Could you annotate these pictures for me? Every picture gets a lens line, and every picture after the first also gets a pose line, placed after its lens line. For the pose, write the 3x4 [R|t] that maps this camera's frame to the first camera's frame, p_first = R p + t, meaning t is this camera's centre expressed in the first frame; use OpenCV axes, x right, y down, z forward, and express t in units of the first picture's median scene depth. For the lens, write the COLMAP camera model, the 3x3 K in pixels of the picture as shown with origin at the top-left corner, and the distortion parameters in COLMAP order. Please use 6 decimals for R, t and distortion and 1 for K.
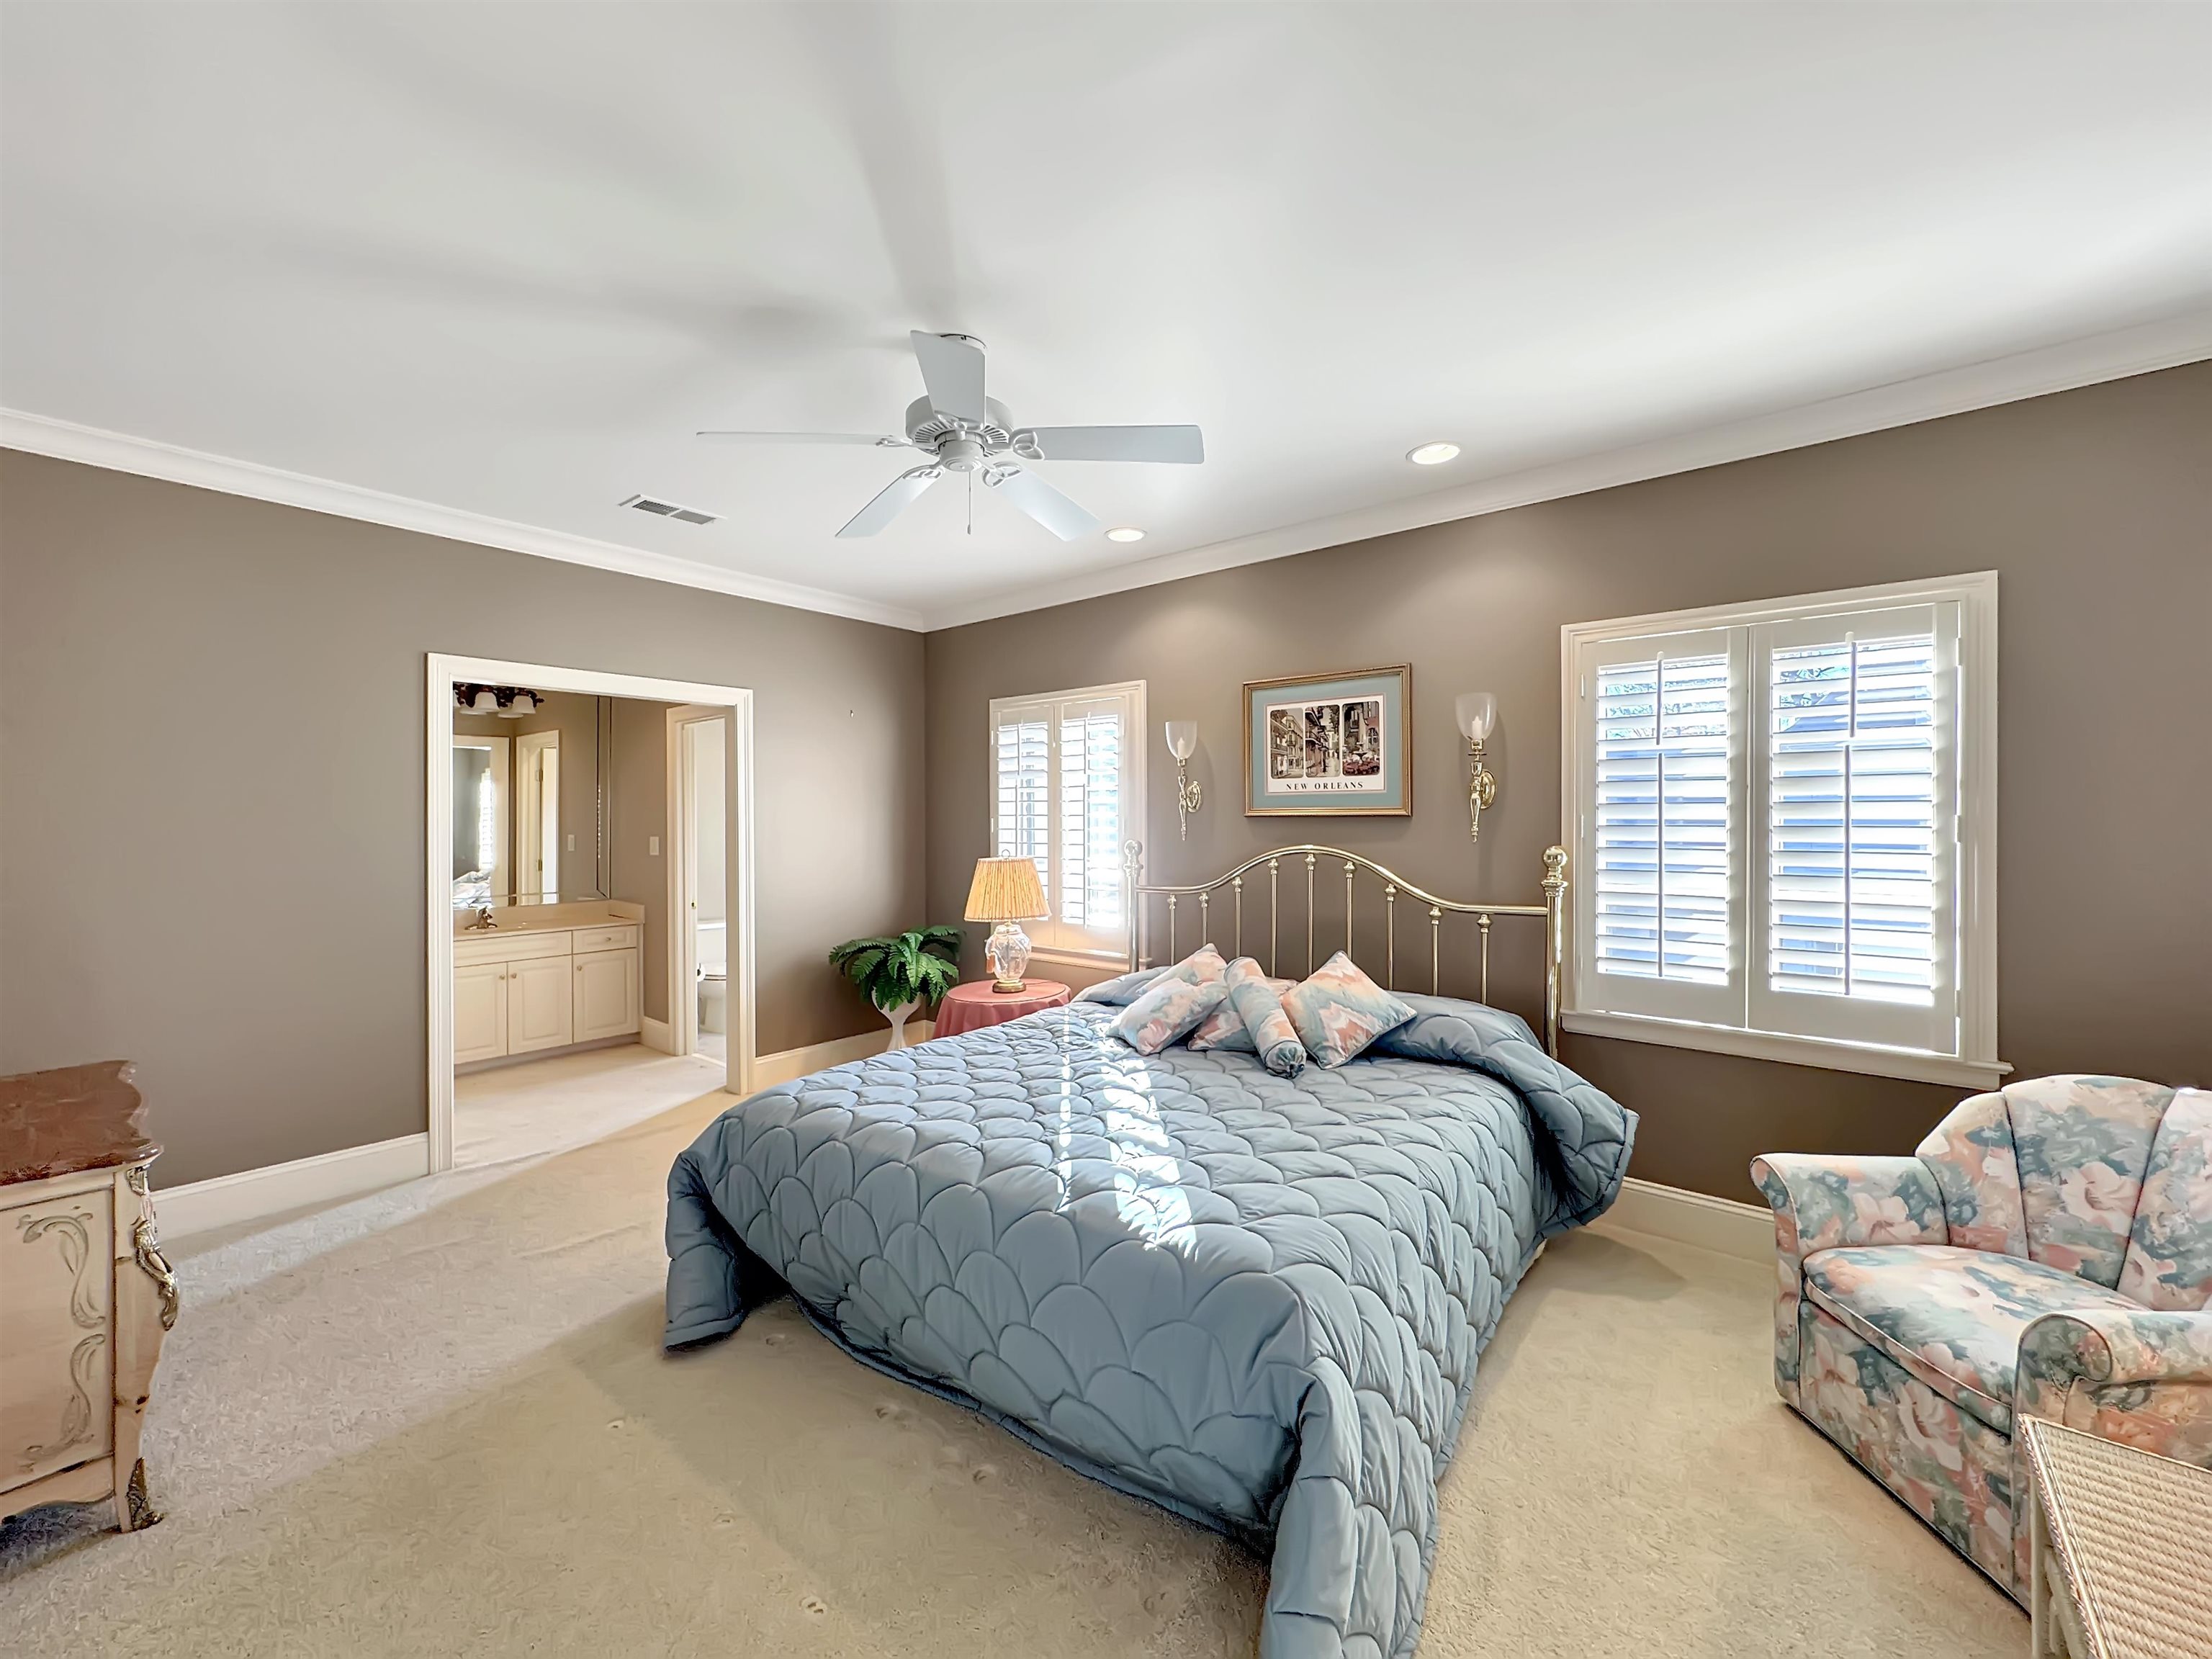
lens RADIAL K [[884.6, 0, 1106.0], [0, 884.6, 829.5], [0, 0, 1]] dist [-0.000213, 0.000210]
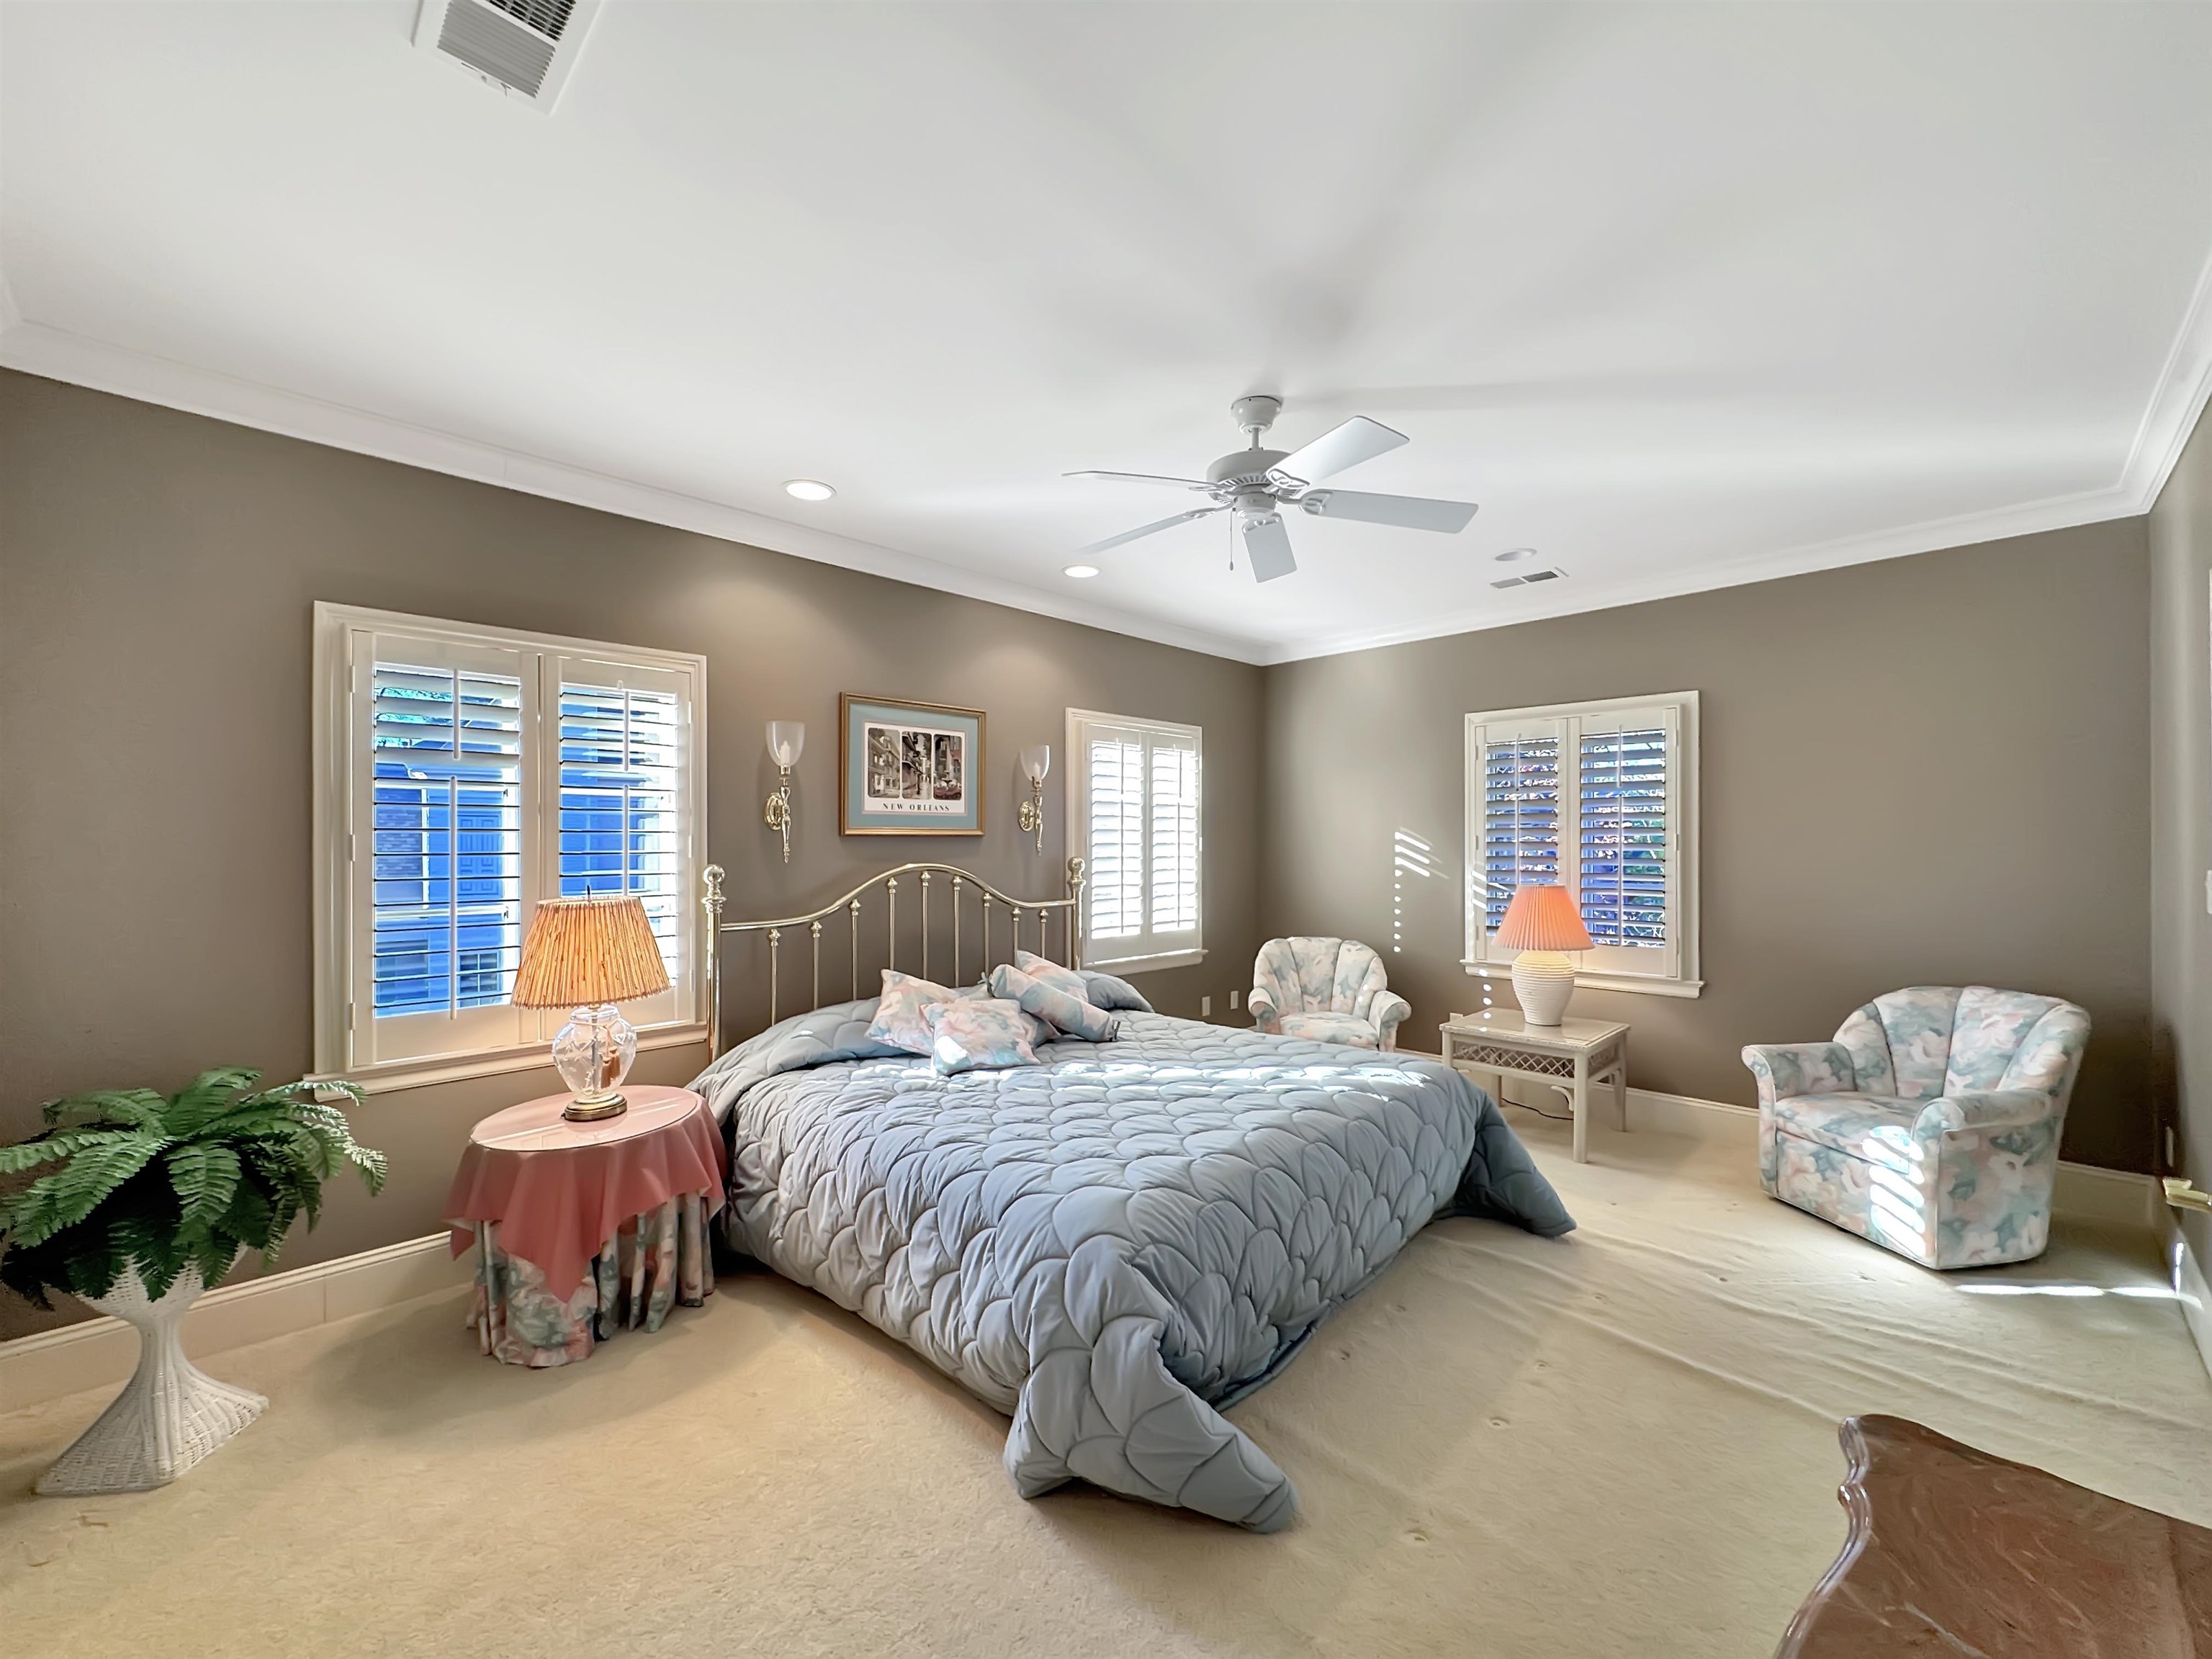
lens RADIAL K [[892.5, 0, 1119.0], [0, 892.5, 839.0], [0, 0, 1]] dist [-0.000350, -0.000213]
pose [[0.073139, 0.007877, 0.997291, -0.814603], [0.014449, 0.999855, -0.008957, 0.001981], [-0.997217, 0.015065, 0.073015, 0.685976]]
